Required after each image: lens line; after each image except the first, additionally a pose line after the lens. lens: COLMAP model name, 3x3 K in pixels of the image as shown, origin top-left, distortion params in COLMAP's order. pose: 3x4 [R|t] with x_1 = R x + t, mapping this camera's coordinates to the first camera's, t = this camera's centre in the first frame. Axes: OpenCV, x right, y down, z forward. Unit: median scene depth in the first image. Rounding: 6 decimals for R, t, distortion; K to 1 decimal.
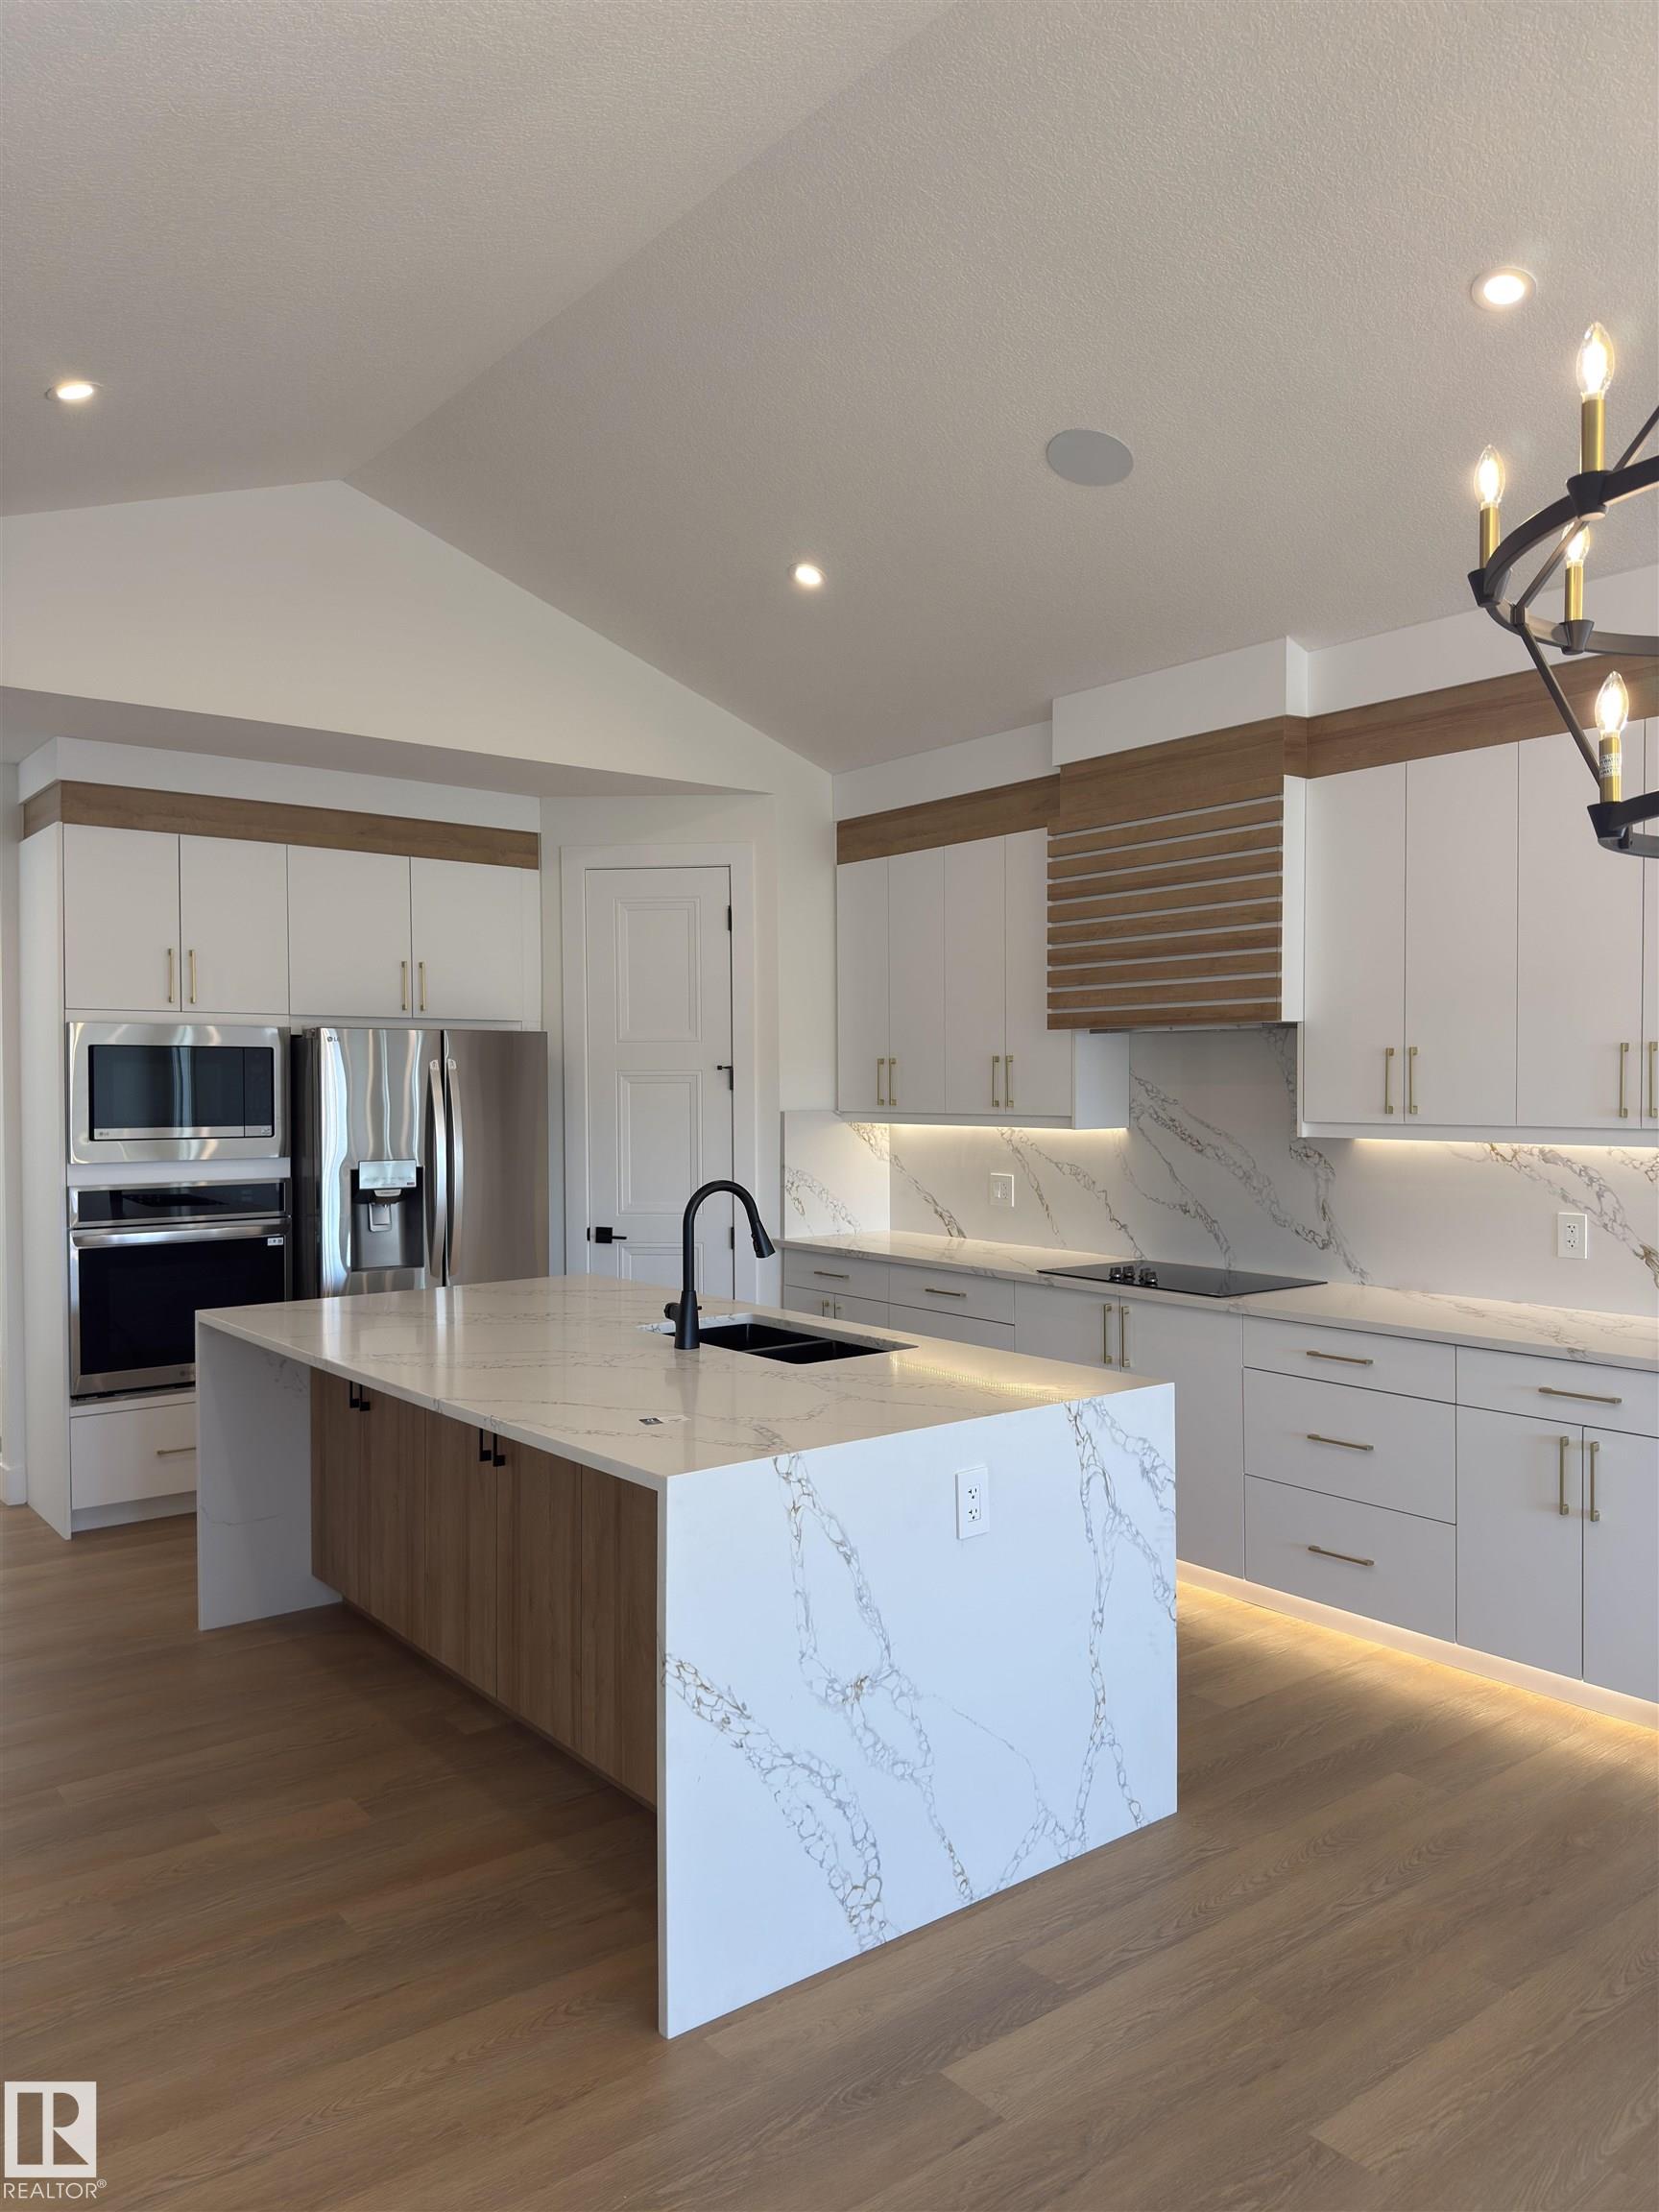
lens RADIAL K [[1586.5, 0, 832.9], [0, 1586.5, 1108.2], [0, 0, 1]] dist [0.068035, -0.078289]
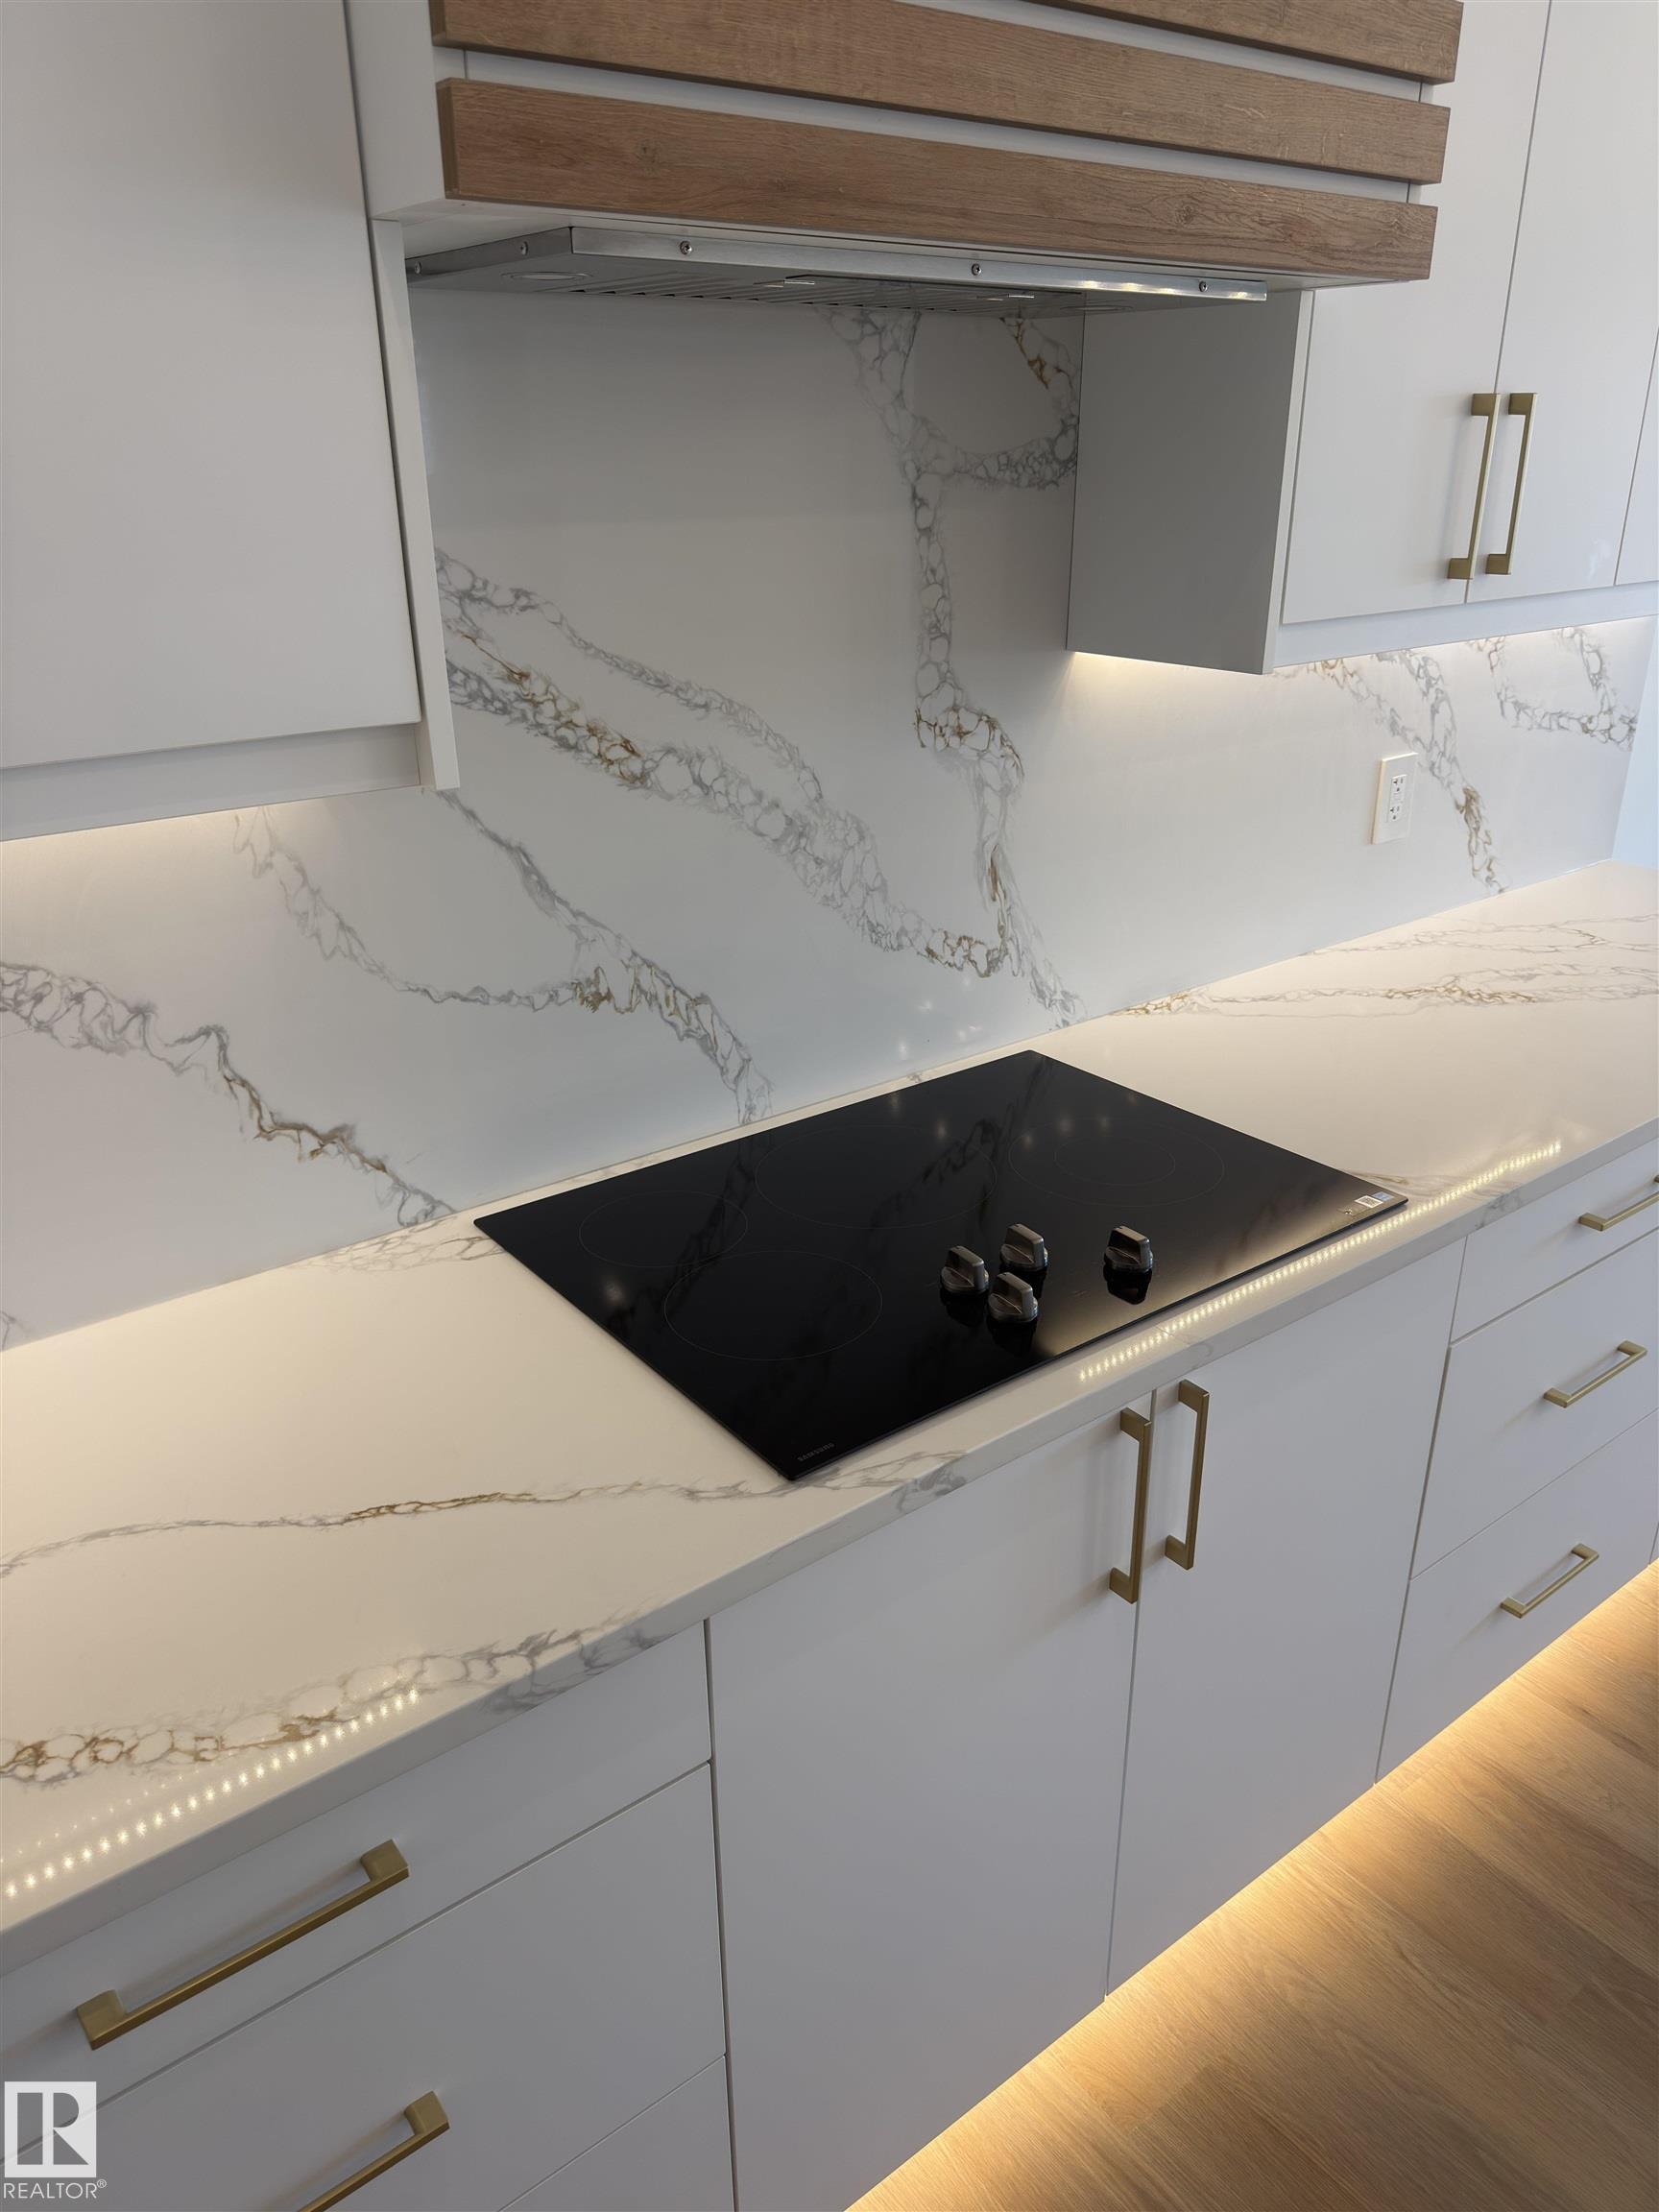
lens RADIAL K [[1586.5, 0, 830.8], [0, 1586.5, 1110.1], [0, 0, 1]] dist [0.068035, -0.078289]
pose [[0.018246, -0.388365, 0.921325, -0.053309], [0.023642, 0.921388, 0.387924, -0.029127], [-0.999554, 0.014704, 0.025994, 1.025428]]
